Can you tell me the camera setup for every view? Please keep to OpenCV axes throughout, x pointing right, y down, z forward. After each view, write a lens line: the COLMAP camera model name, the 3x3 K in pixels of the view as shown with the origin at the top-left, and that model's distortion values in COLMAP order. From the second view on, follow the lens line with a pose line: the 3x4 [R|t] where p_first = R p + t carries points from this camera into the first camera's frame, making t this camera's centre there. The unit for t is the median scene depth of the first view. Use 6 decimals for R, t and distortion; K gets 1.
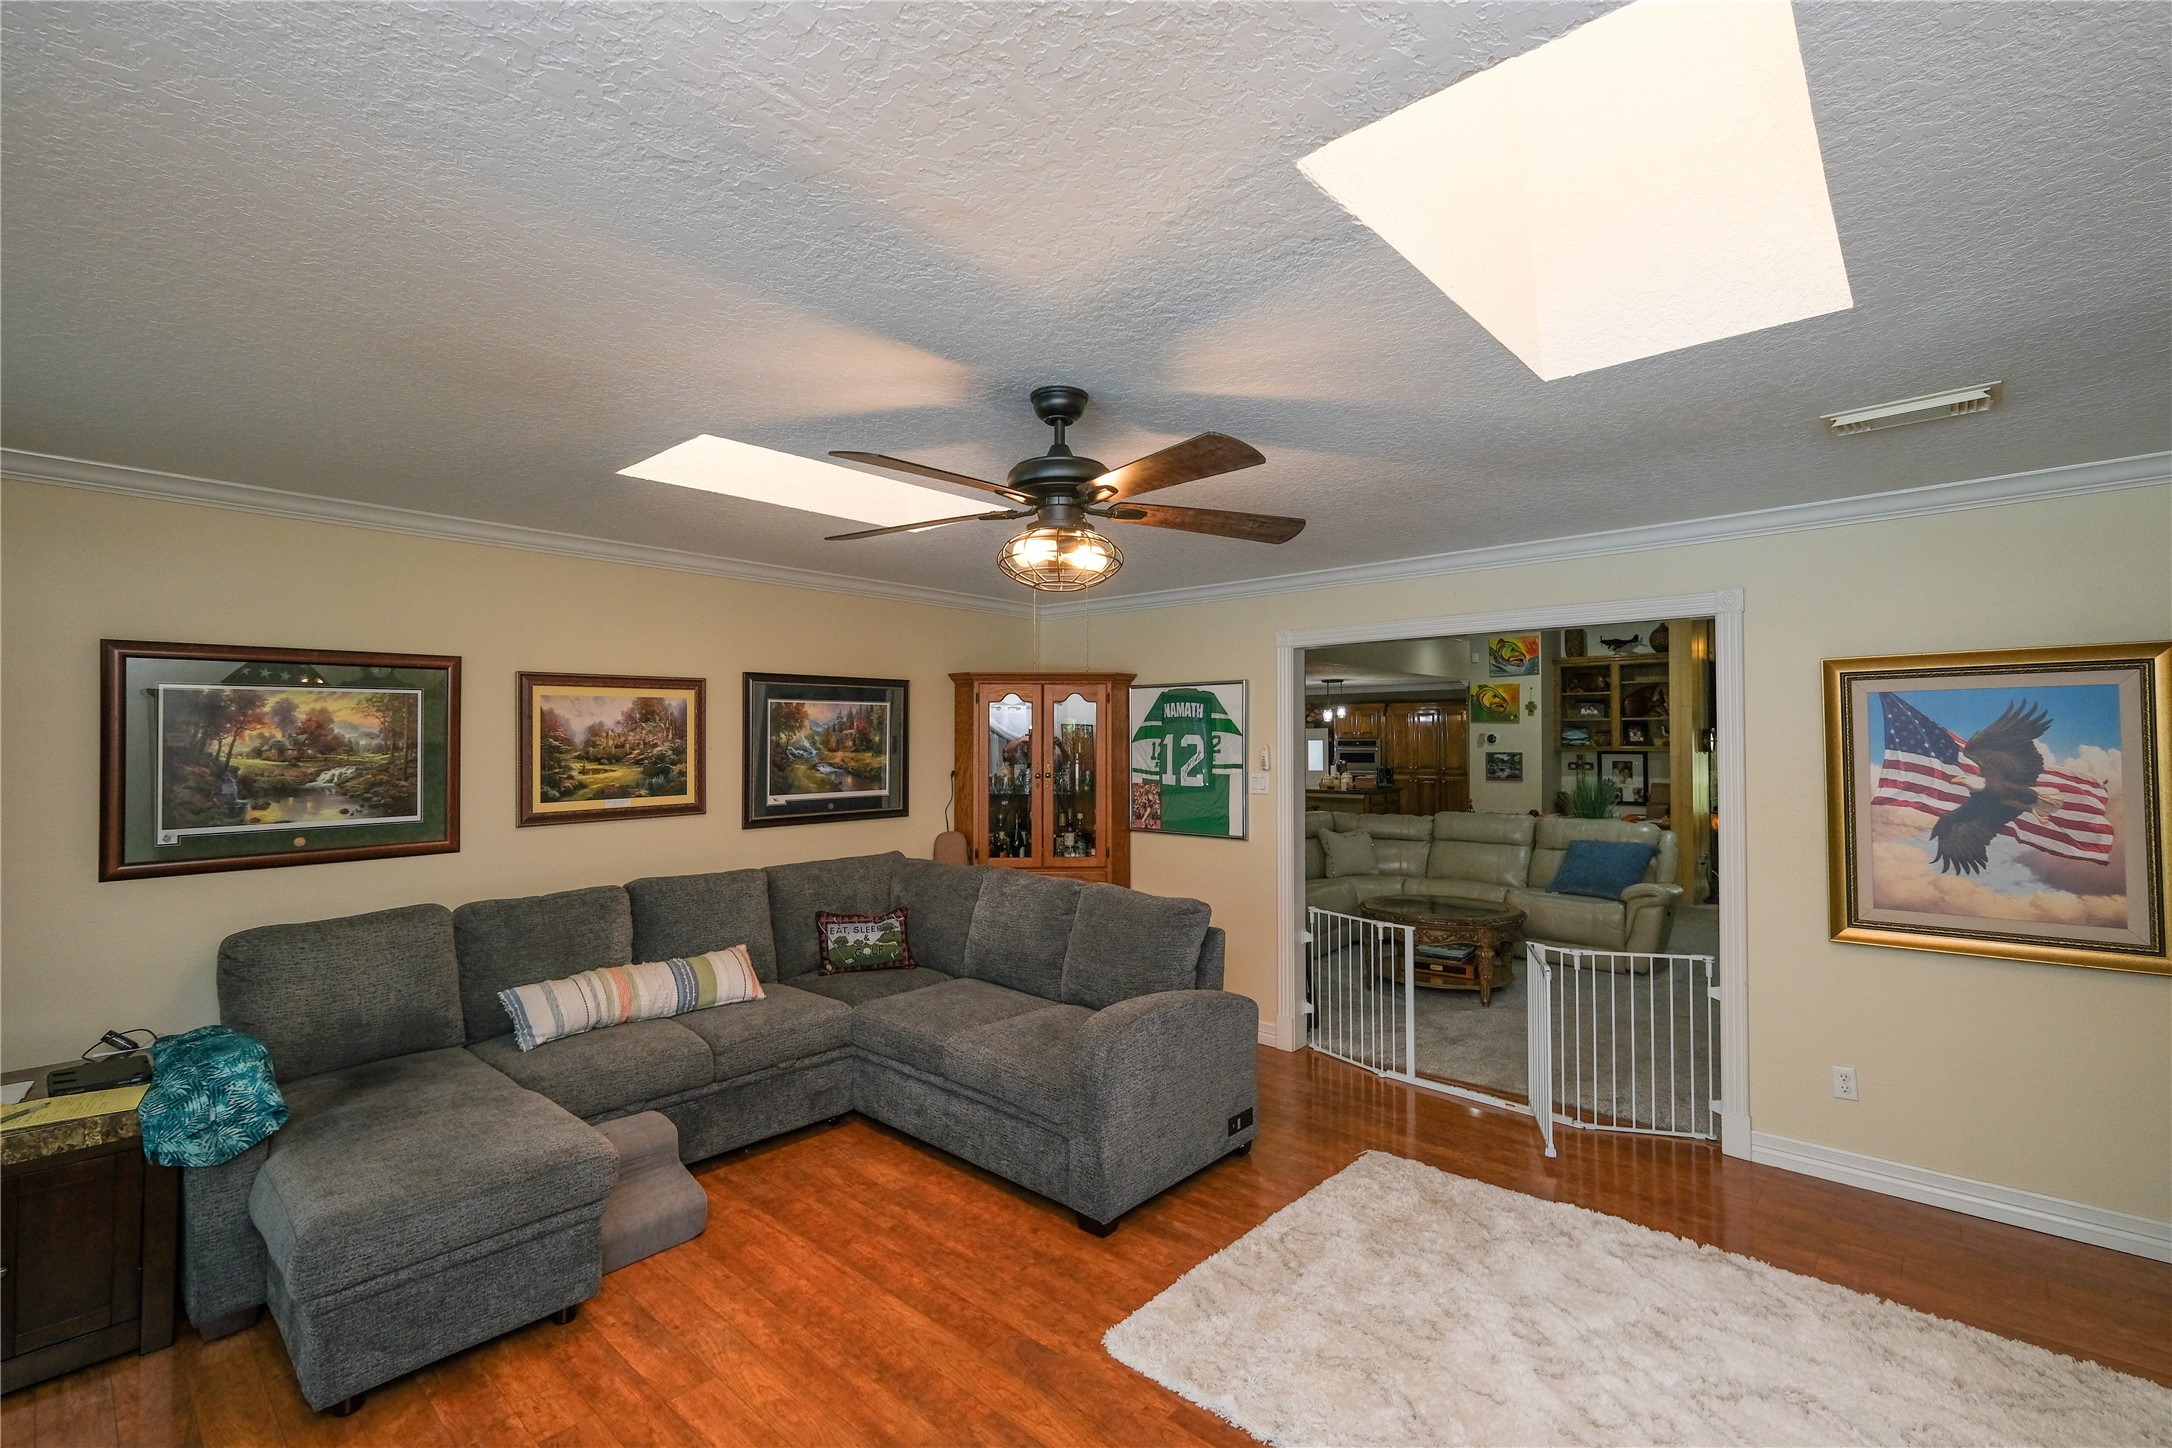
lens RADIAL K [[950.2, 0, 1091.6], [0, 950.2, 723.7], [0, 0, 1]] dist [-0.003473, 0.002501]
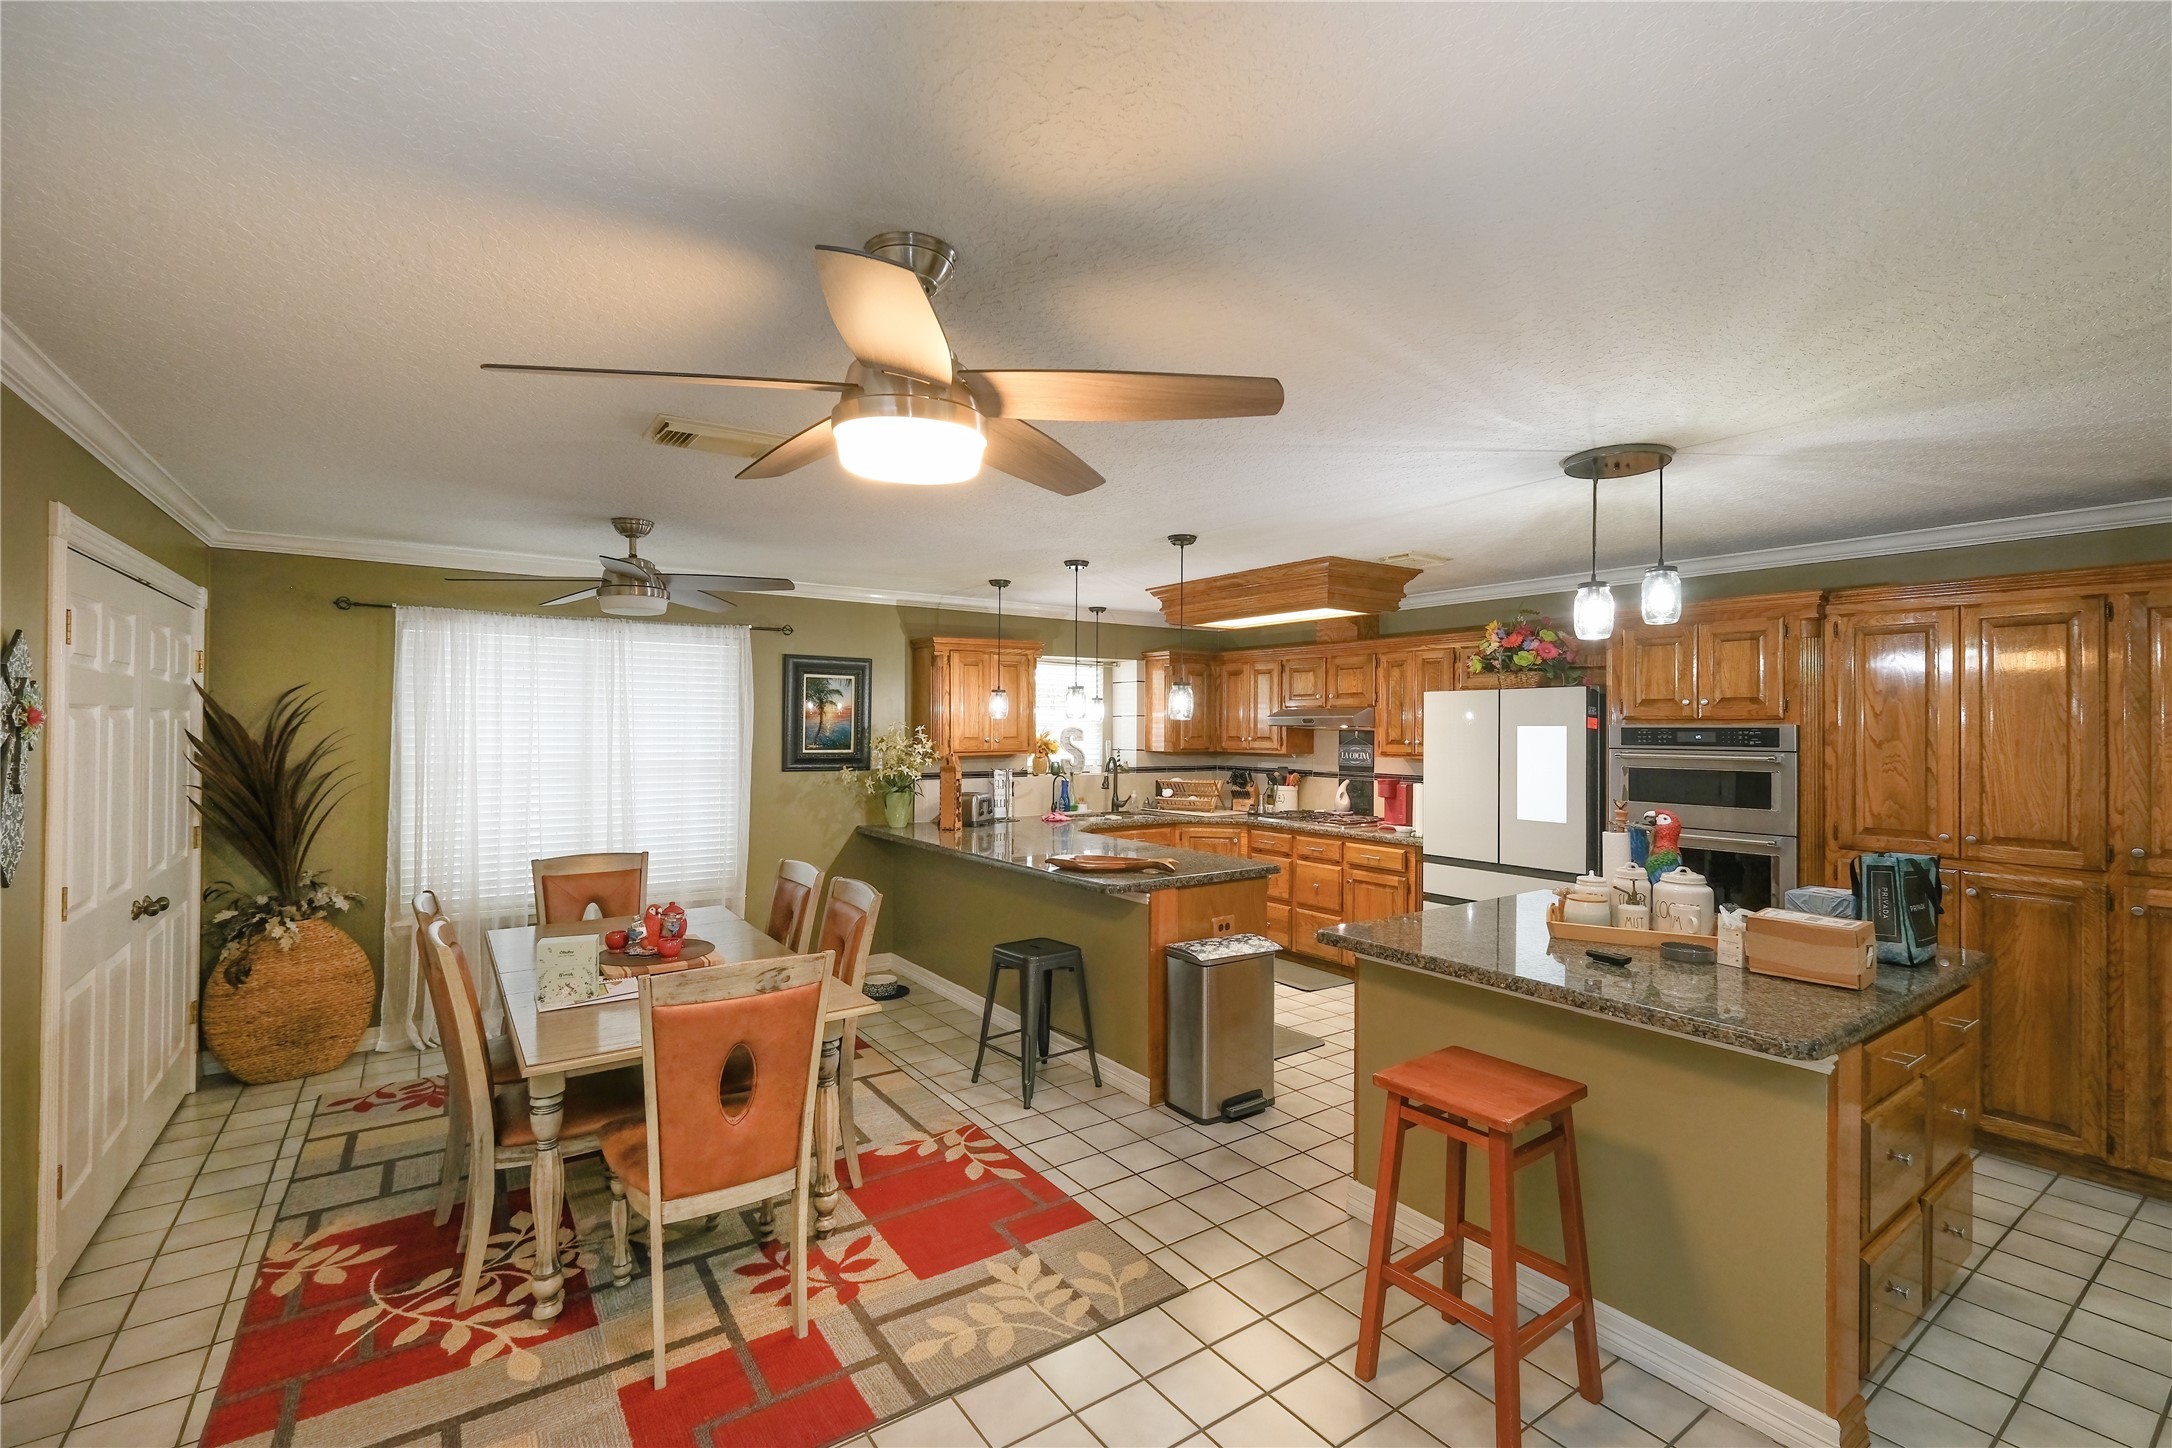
lens RADIAL K [[950.2, 0, 1085.8], [0, 950.2, 720.9], [0, 0, 1]] dist [-0.003473, 0.002501]
pose [[0.973907, 0.005373, -0.226884, 0.466230], [-0.002112, 0.999891, 0.014614, 0.034427], [0.226938, -0.013754, 0.973812, 1.921439]]
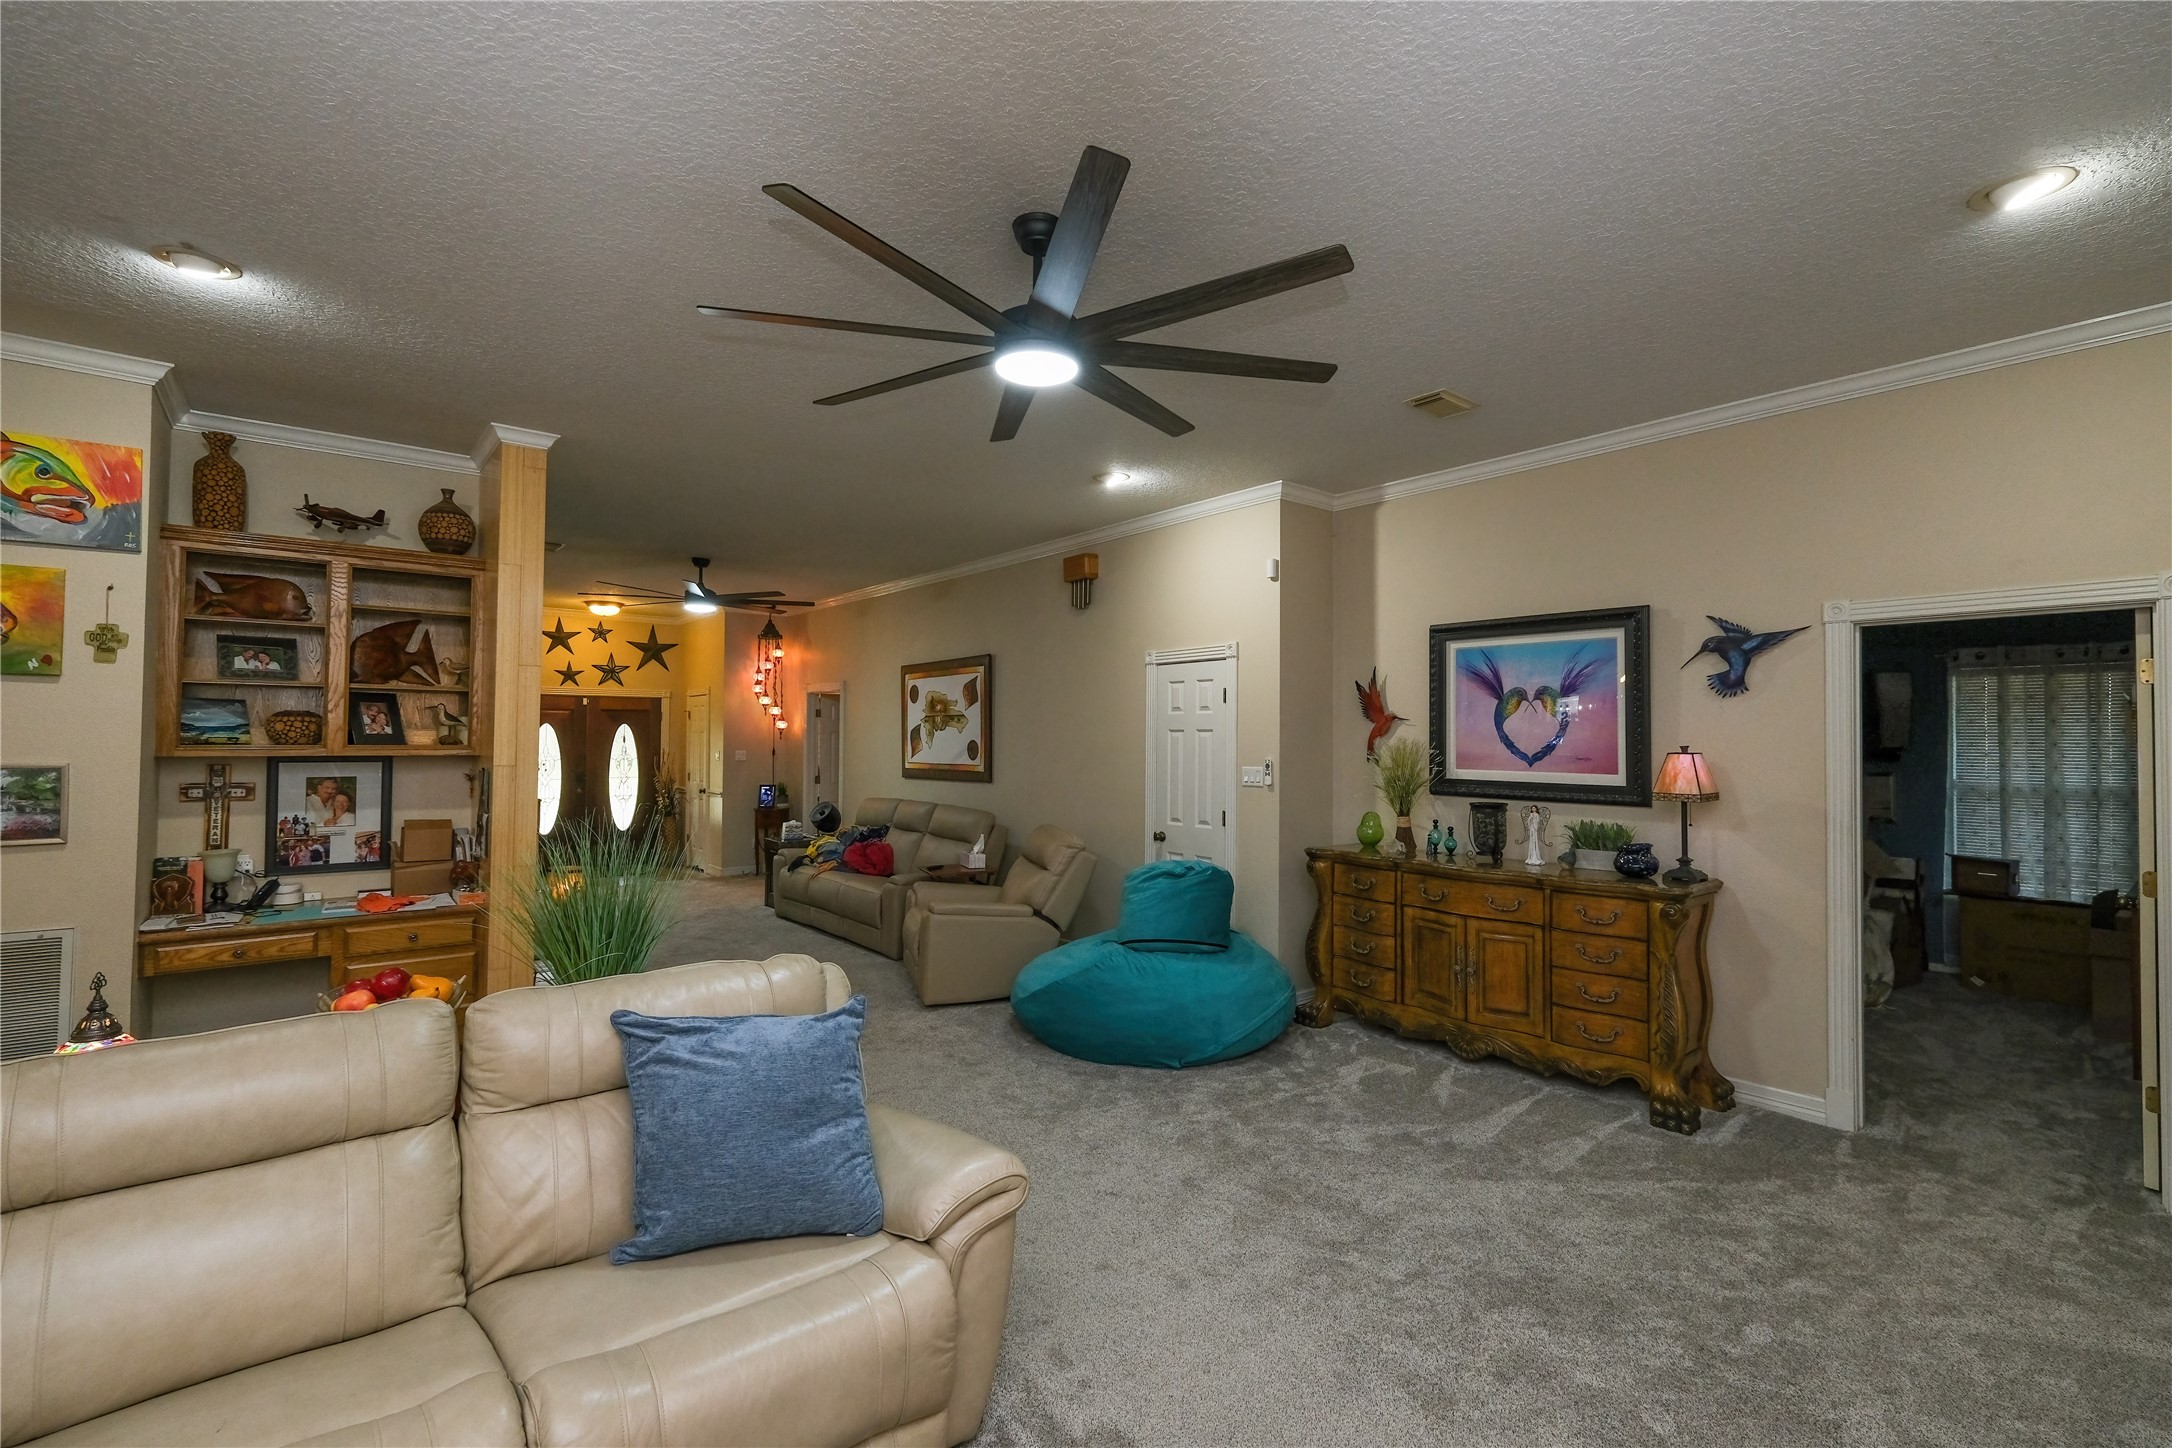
lens RADIAL K [[950.2, 0, 1092.5], [0, 950.2, 723.4], [0, 0, 1]] dist [-0.003473, 0.002501]
pose [[0.142121, 0.017716, 0.989691, 0.301723], [-0.025609, 0.999571, -0.014216, 0.020358], [-0.989518, -0.023324, 0.142514, 1.112875]]
